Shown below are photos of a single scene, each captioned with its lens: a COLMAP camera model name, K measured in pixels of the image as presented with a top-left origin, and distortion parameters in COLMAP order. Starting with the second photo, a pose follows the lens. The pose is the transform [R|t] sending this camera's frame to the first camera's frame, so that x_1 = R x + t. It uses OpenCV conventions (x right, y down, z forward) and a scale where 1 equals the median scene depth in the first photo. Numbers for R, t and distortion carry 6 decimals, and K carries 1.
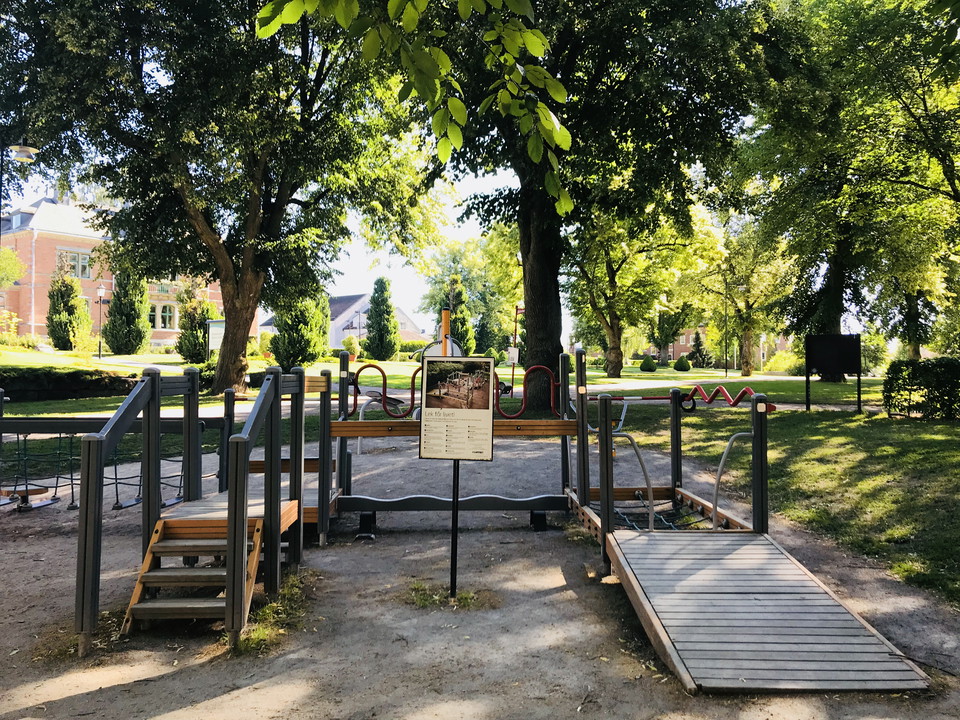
lens RADIAL K [[782.1, 0, 480.0], [0, 782.1, 360.0], [0, 0, 1]] dist [0.134322, 0.000100]
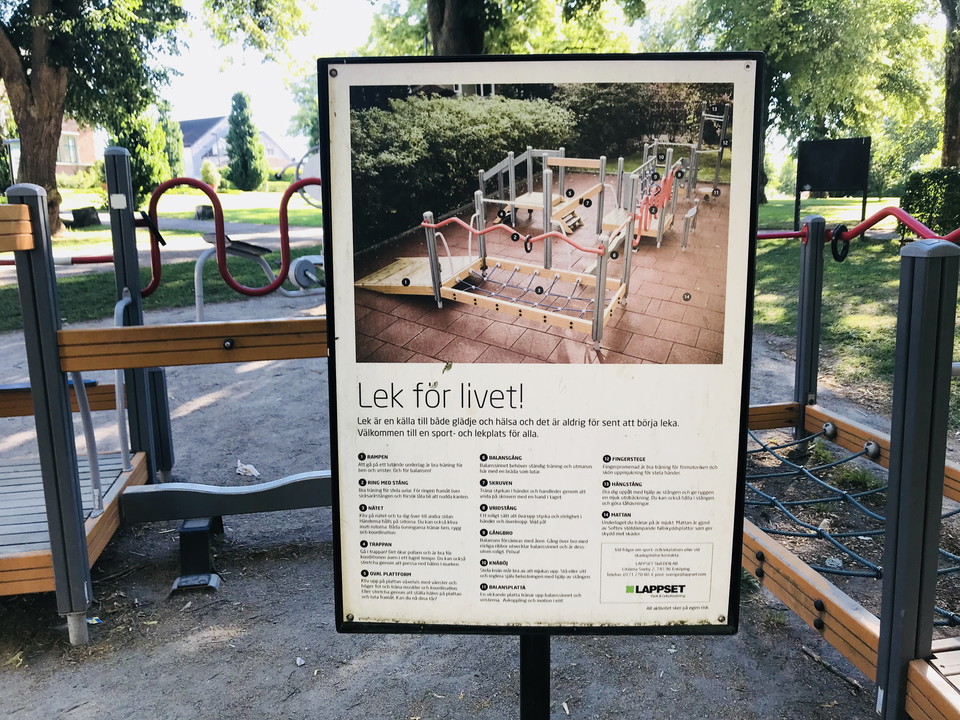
lens RADIAL K [[790.6, 0, 480.0], [0, 790.6, 360.0], [0, 0, 1]] dist [0.002468, -0.000733]
pose [[0.988323, -0.050468, 0.143770, -0.015136], [0.019044, 0.977069, 0.212067, 0.005104], [-0.151176, -0.206853, 0.966622, 0.183659]]
